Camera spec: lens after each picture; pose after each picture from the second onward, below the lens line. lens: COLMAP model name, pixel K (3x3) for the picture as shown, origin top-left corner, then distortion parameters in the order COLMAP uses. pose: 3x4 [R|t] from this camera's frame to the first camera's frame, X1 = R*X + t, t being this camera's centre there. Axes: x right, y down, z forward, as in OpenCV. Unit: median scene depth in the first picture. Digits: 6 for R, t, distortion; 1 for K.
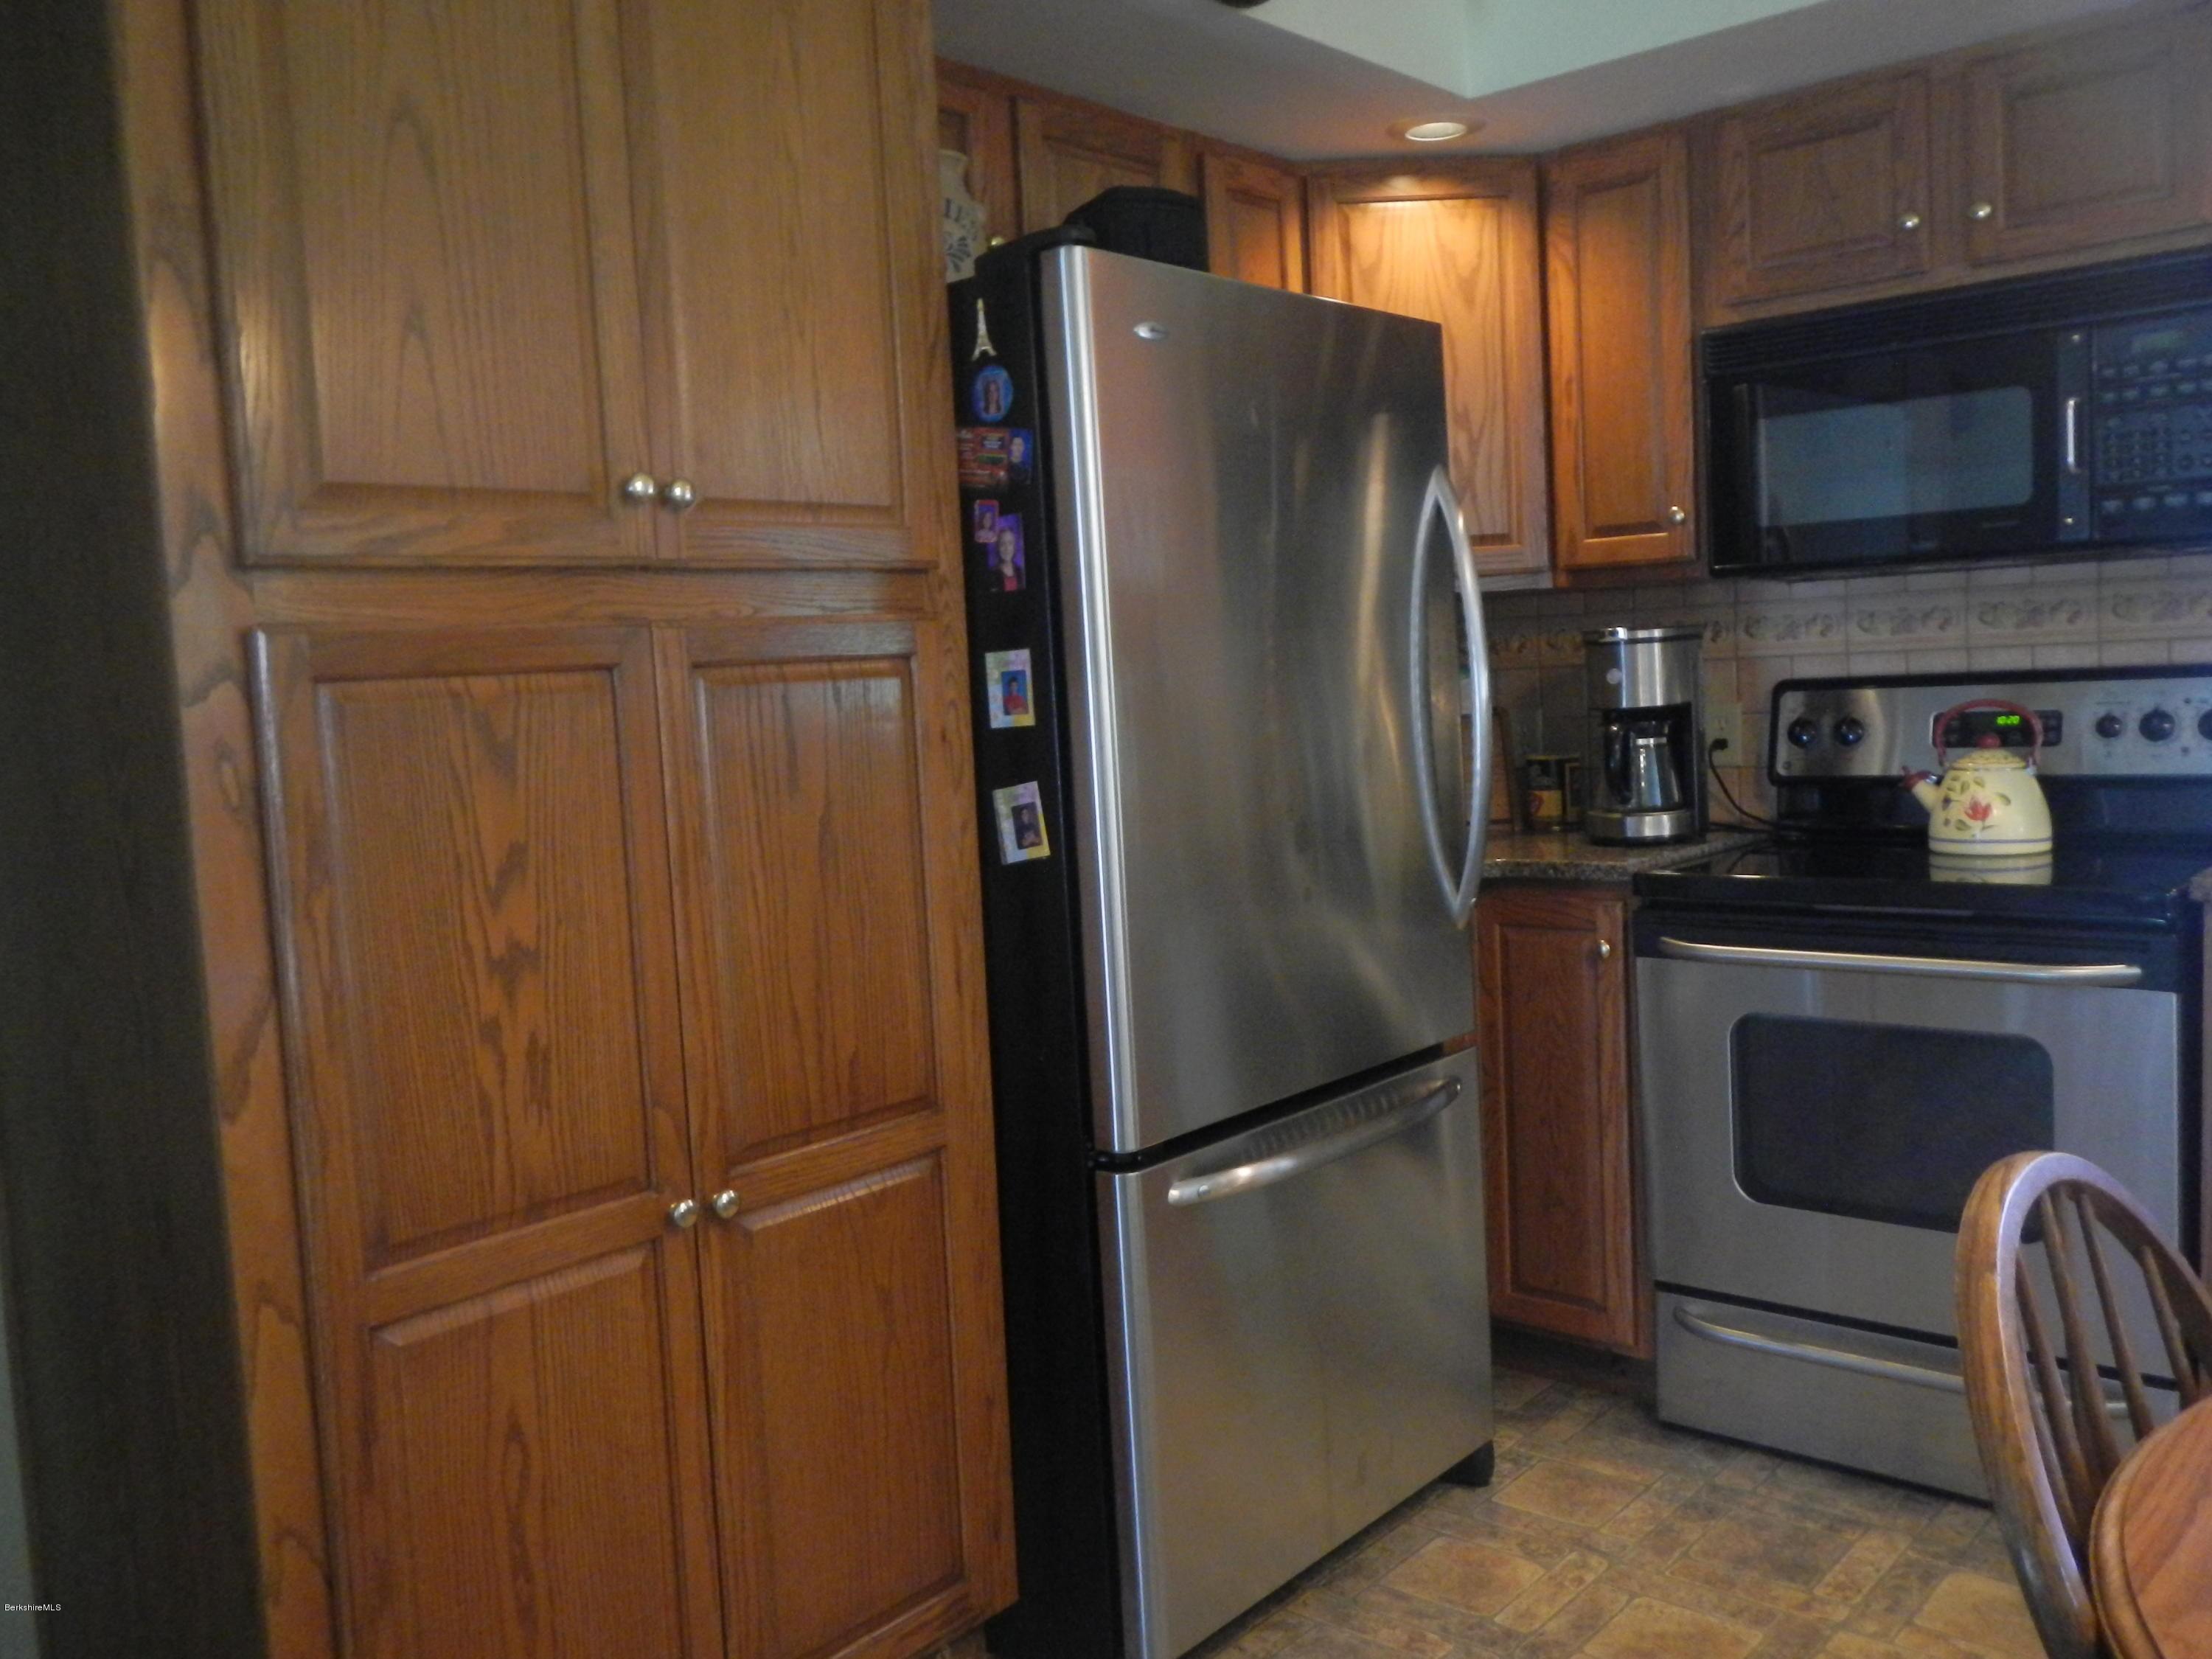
lens RADIAL K [[1844.0, 0, 1106.0], [0, 1844.0, 829.5], [0, 0, 1]] dist [-0.007575, -0.008659]
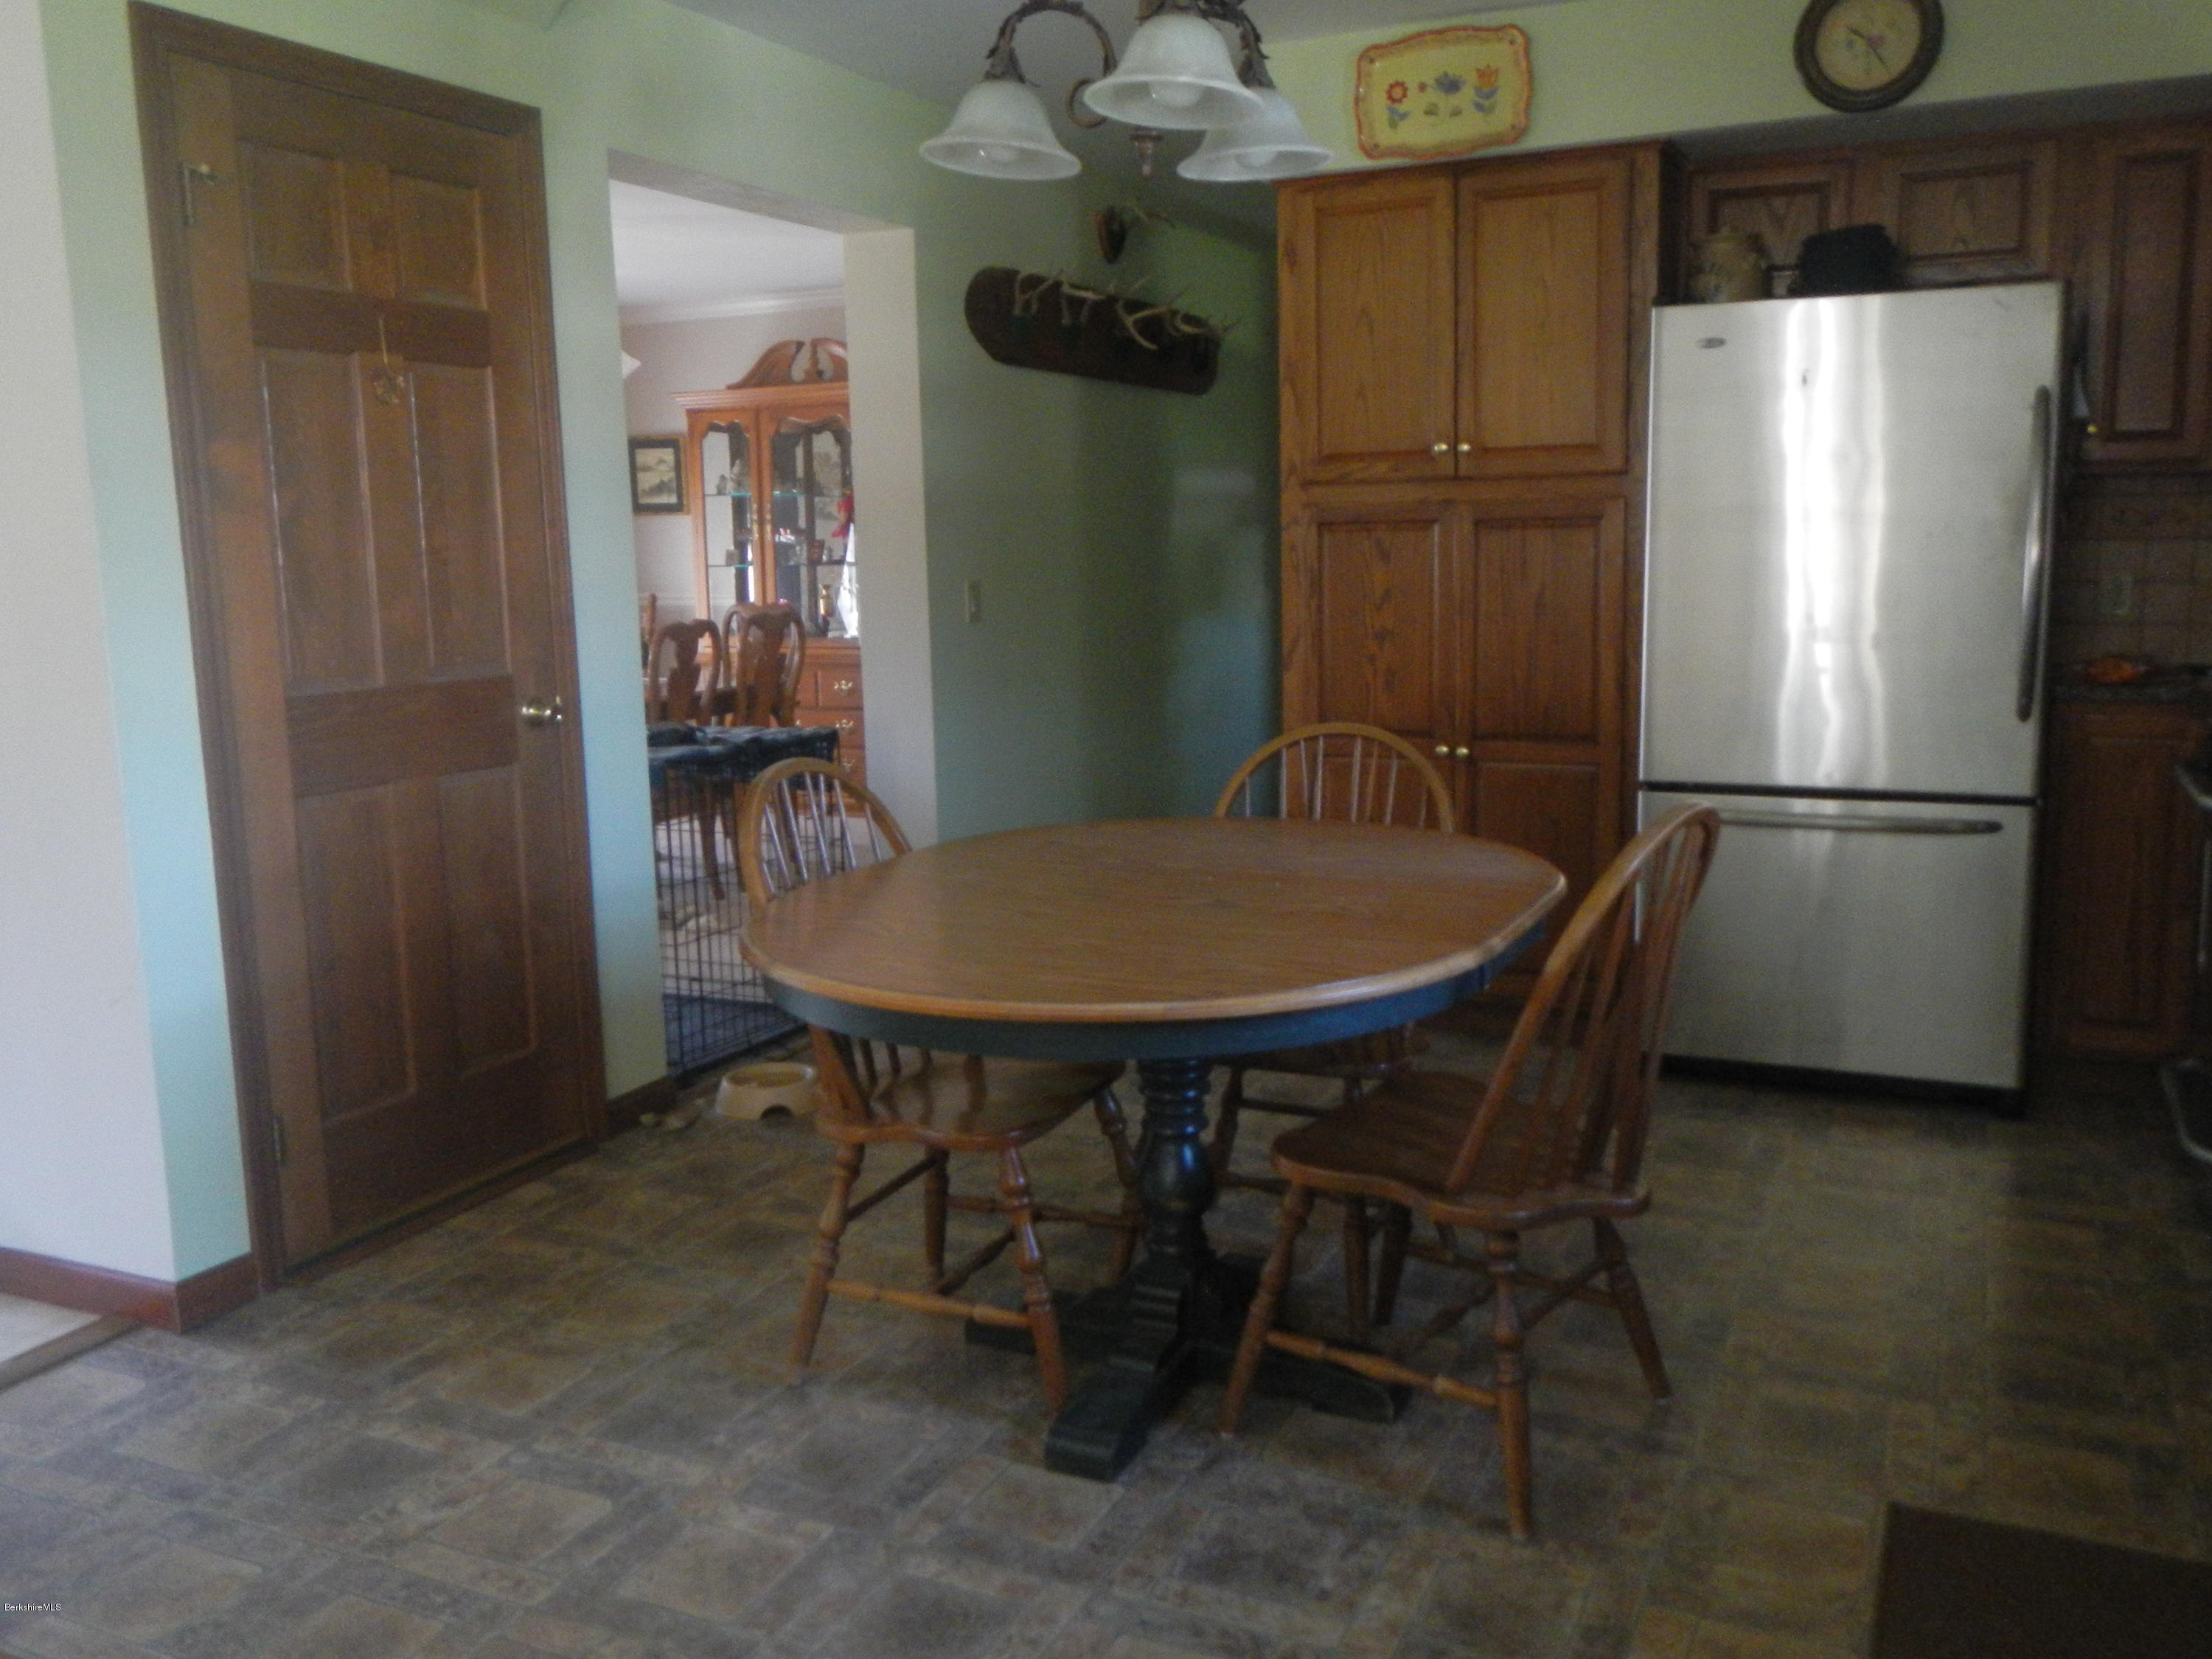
lens RADIAL K [[1940.2, 0, 1108.8], [0, 1940.2, 717.1], [0, 0, 1]] dist [0.126198, -0.250386]
pose [[0.280705, 0.129728, -0.950987, 1.968801], [-0.088382, 0.990107, 0.108977, -0.069303], [0.955716, 0.053460, 0.289394, -0.140864]]
